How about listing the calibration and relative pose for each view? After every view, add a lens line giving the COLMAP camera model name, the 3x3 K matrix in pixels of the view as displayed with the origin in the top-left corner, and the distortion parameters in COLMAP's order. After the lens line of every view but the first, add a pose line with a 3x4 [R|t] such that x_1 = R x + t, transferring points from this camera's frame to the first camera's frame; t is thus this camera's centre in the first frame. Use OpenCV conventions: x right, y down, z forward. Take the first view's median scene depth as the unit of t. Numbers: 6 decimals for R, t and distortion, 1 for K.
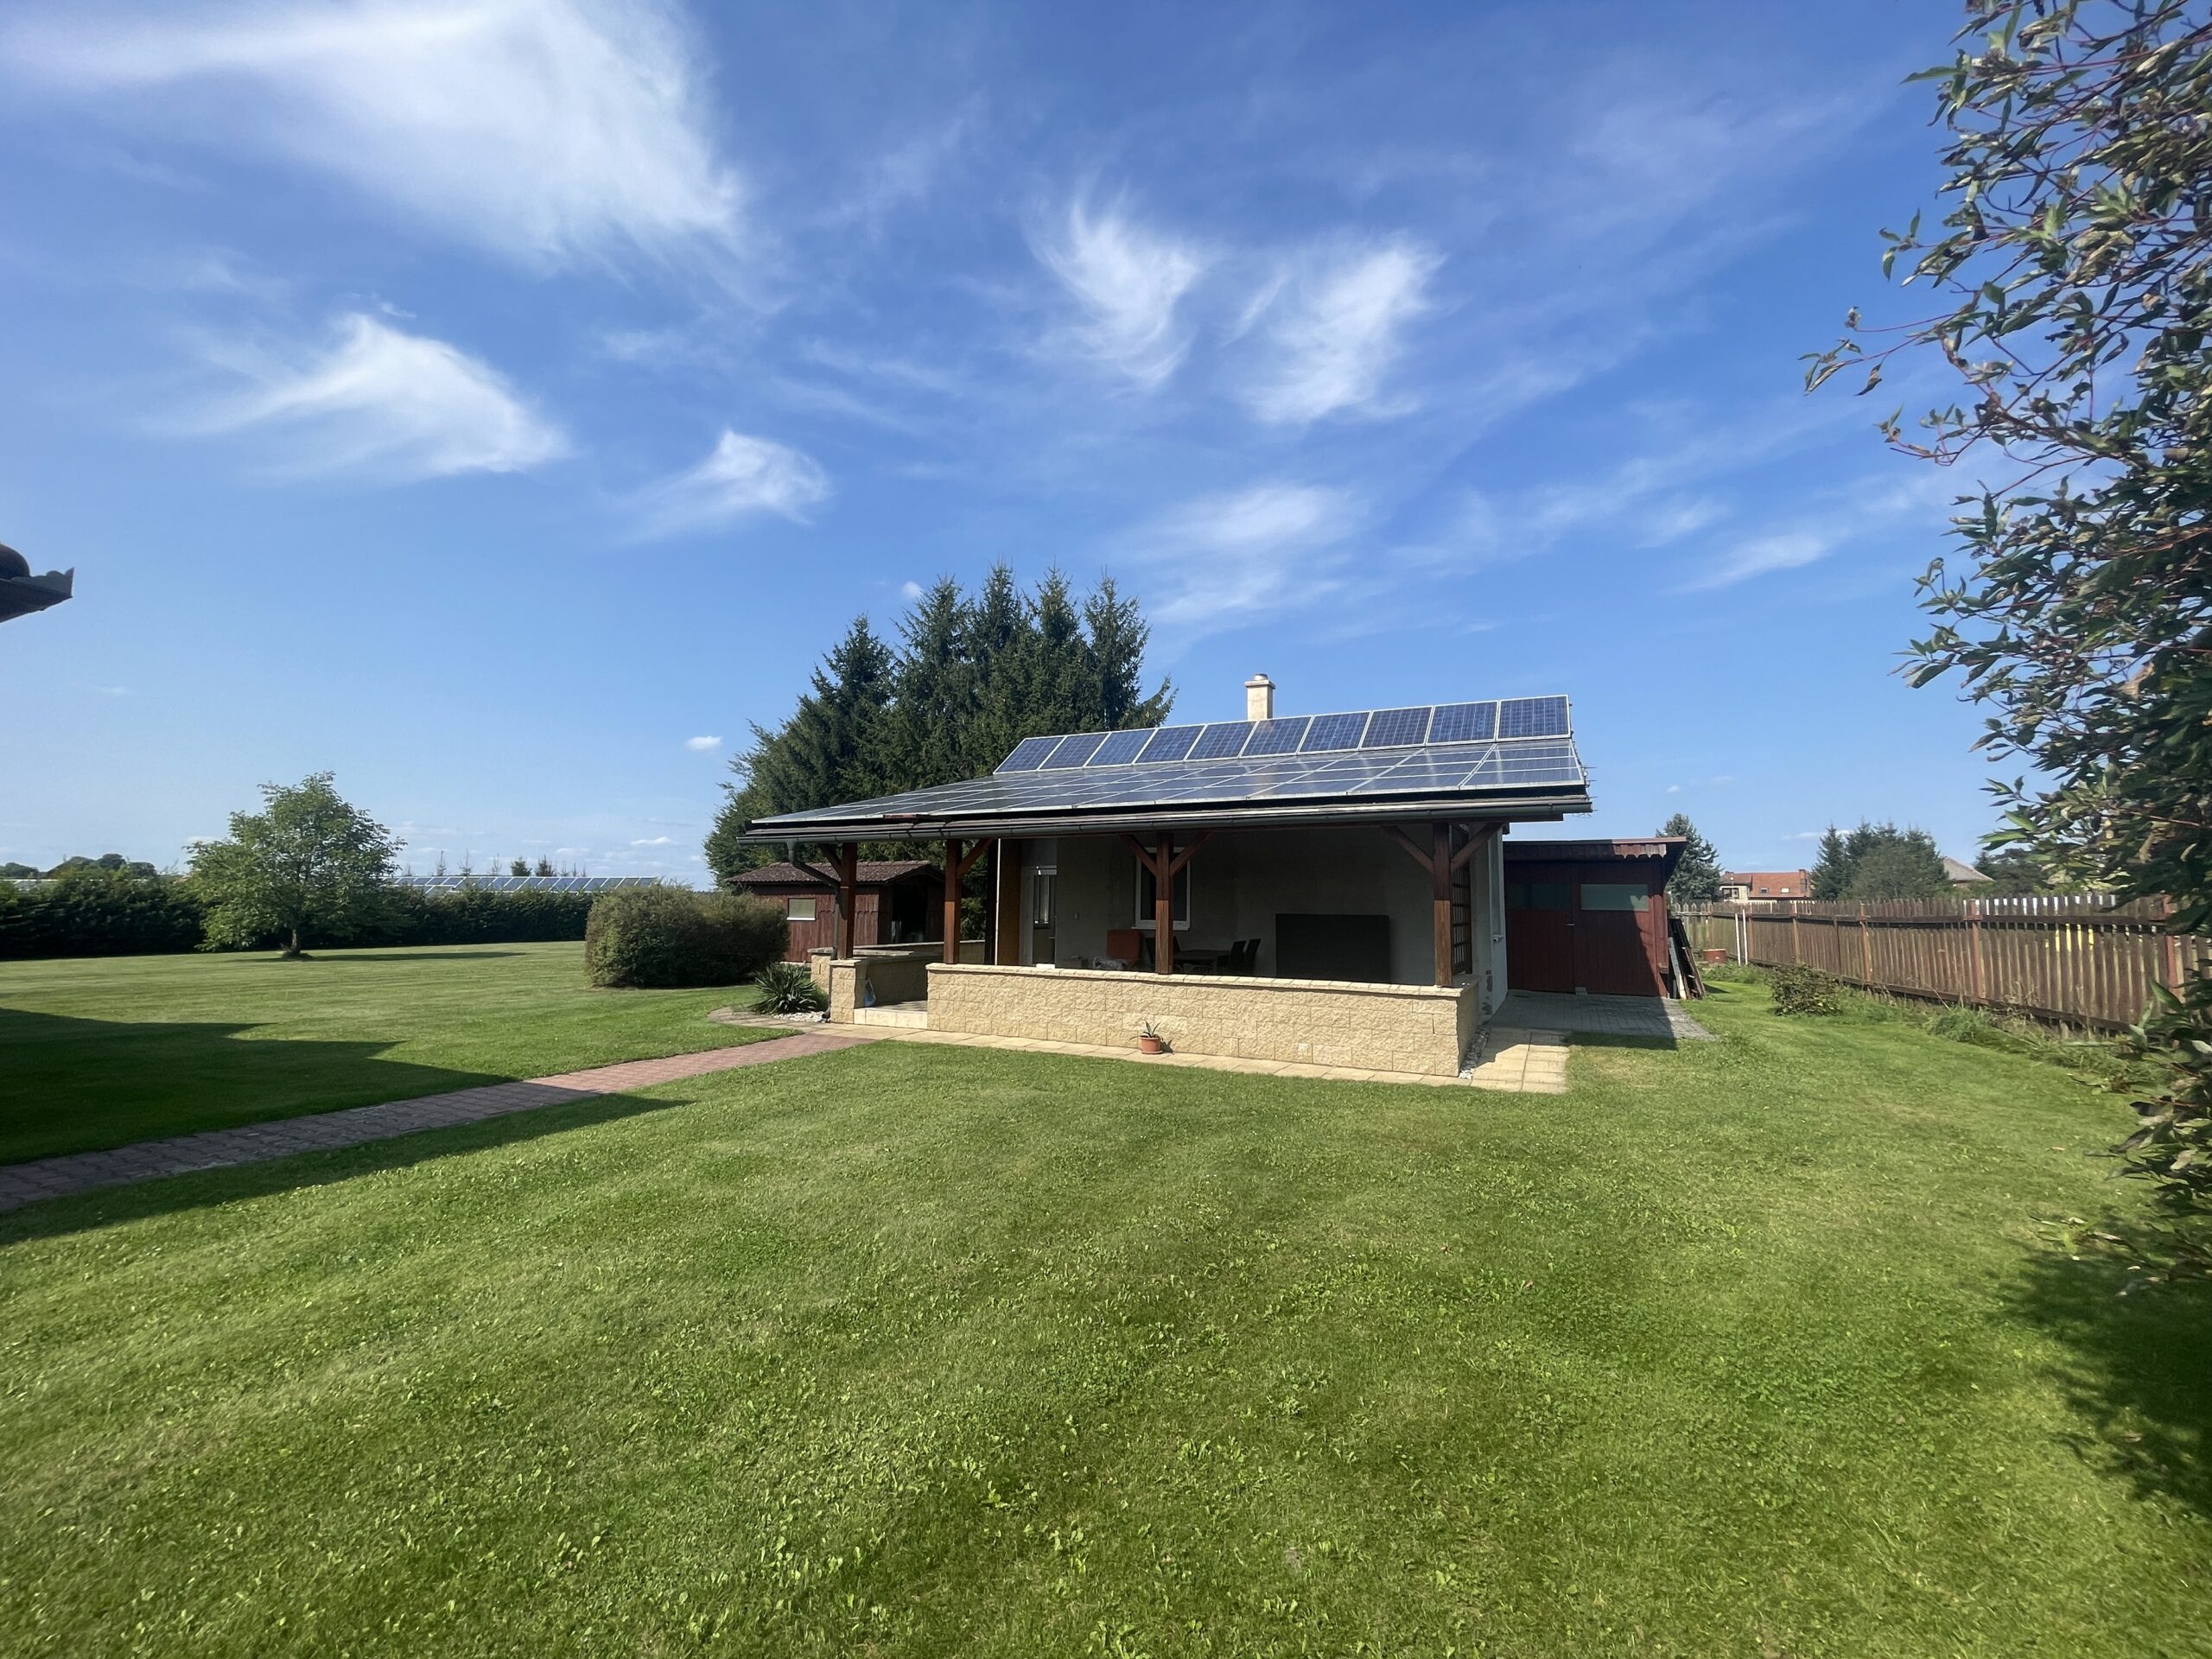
lens RADIAL K [[885.3, 0, 1106.0], [0, 885.3, 829.5], [0, 0, 1]] dist [0.018944, 0.000047]
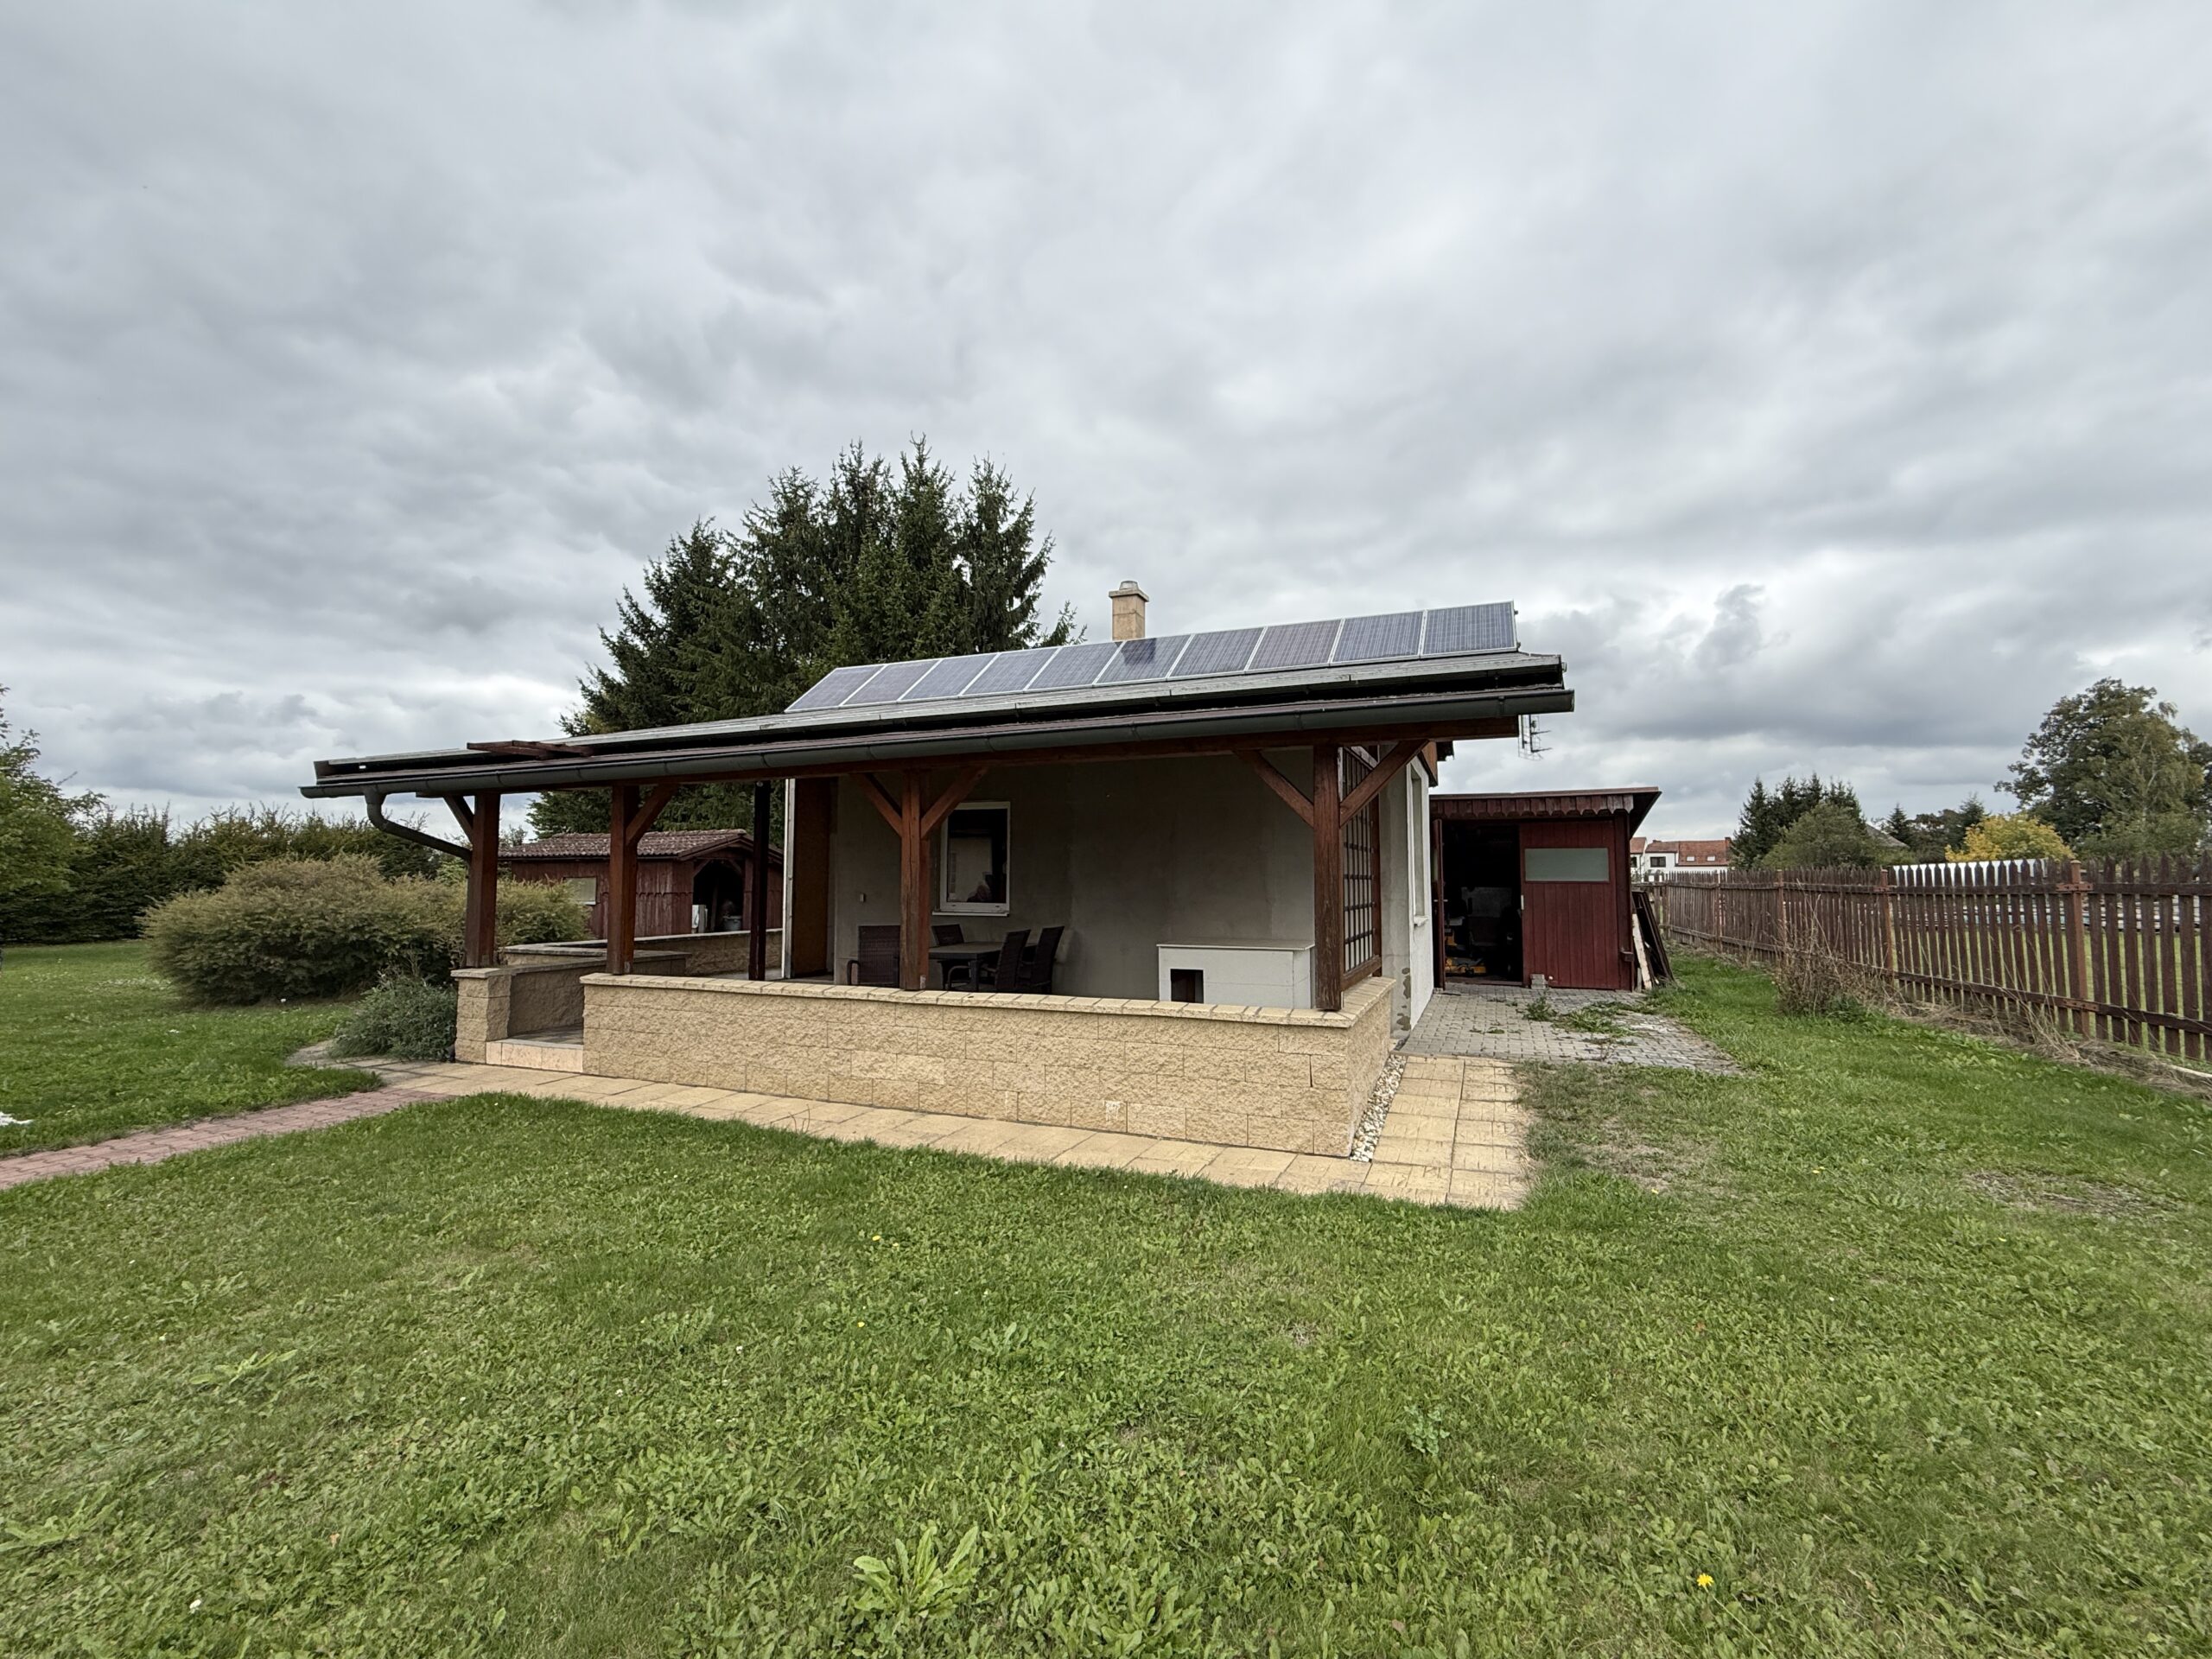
lens RADIAL K [[885.5, 0, 1099.7], [0, 885.5, 830.5], [0, 0, 1]] dist [0.001213, 0.000539]
pose [[0.998371, -0.008304, 0.056451, 0.146656], [0.006629, 0.999534, 0.029809, 0.024814], [-0.056672, -0.029386, 0.997960, 0.310156]]
